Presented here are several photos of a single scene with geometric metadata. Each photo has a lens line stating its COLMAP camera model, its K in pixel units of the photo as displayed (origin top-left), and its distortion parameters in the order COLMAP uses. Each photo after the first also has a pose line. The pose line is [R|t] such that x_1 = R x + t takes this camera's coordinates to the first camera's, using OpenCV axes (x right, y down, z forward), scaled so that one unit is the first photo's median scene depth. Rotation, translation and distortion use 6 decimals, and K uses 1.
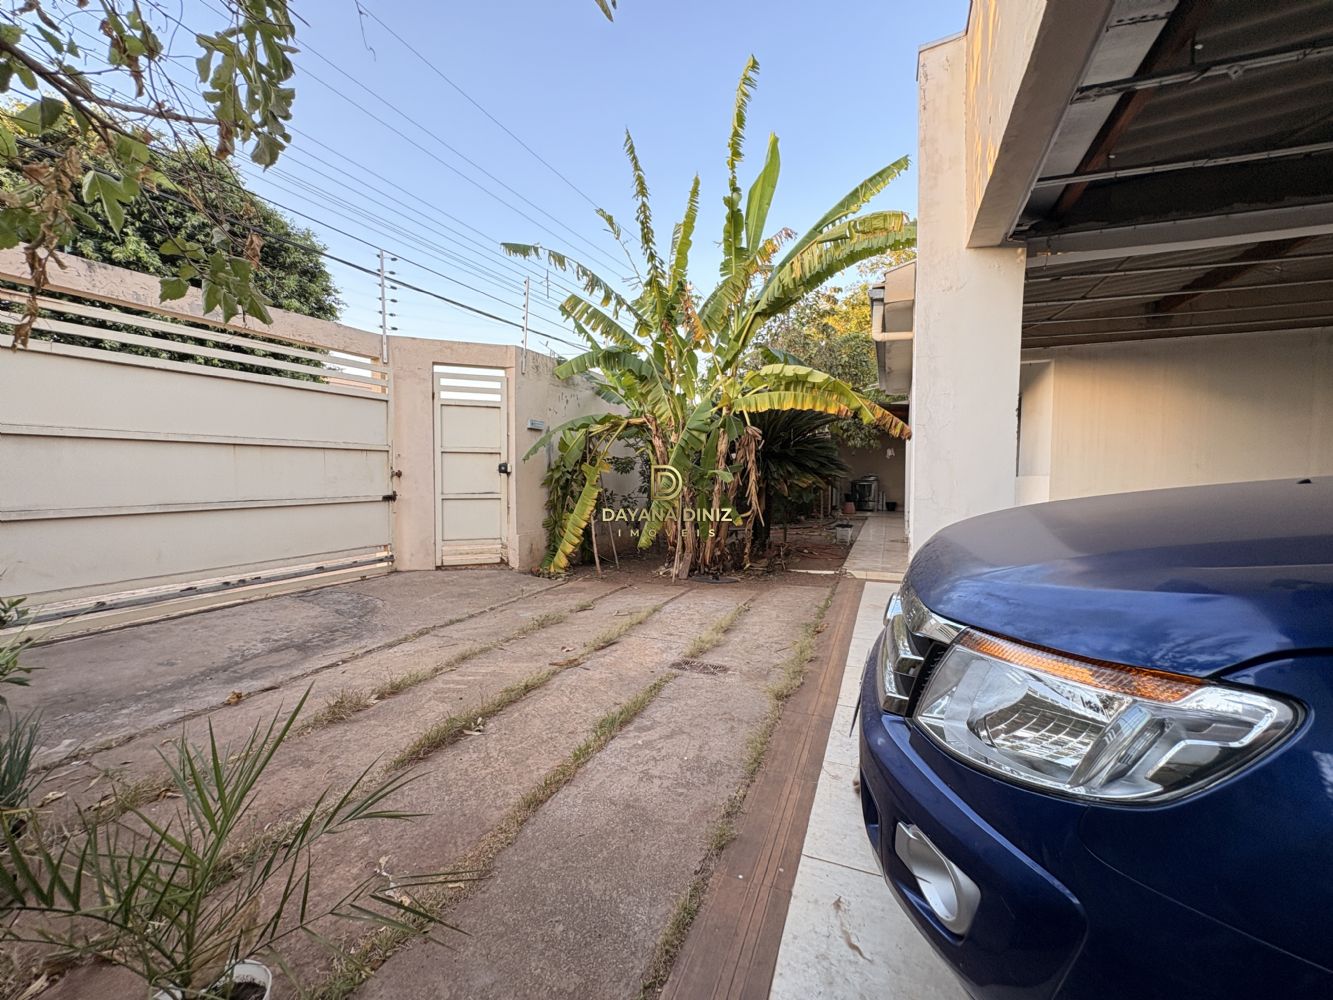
lens RADIAL K [[535.3, 0, 670.4], [0, 535.3, 497.6], [0, 0, 1]] dist [-0.000043, -0.000036]
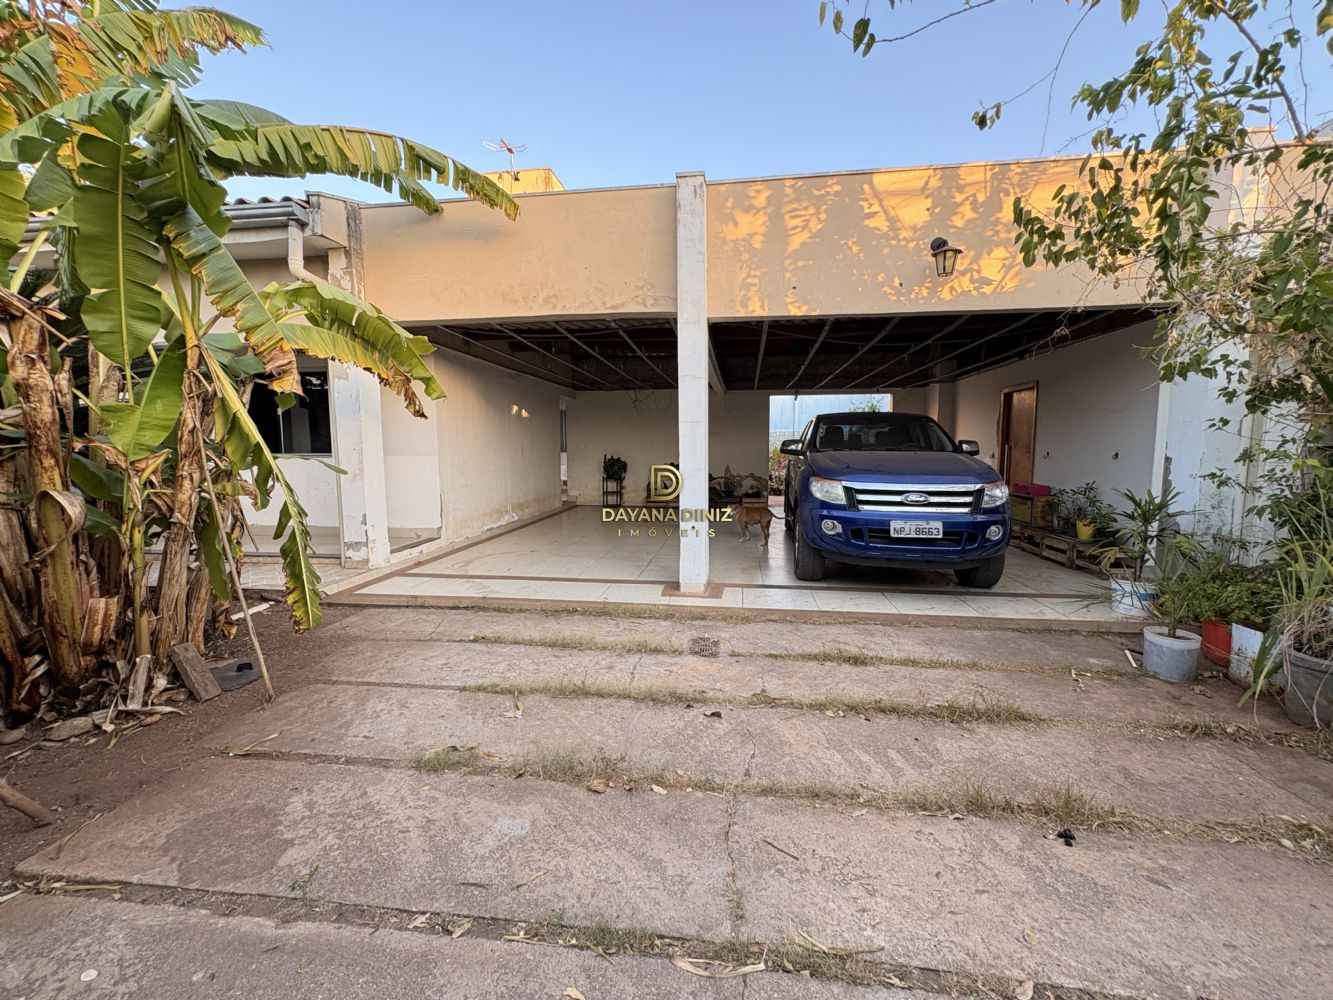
lens RADIAL K [[535.3, 0, 670.5], [0, 535.3, 501.4], [0, 0, 1]] dist [-0.000043, -0.000036]
pose [[-0.261839, -0.093179, 0.960603, -0.891146], [0.055253, 0.992249, 0.111310, -0.072333], [-0.963529, 0.082221, -0.254661, 1.326112]]
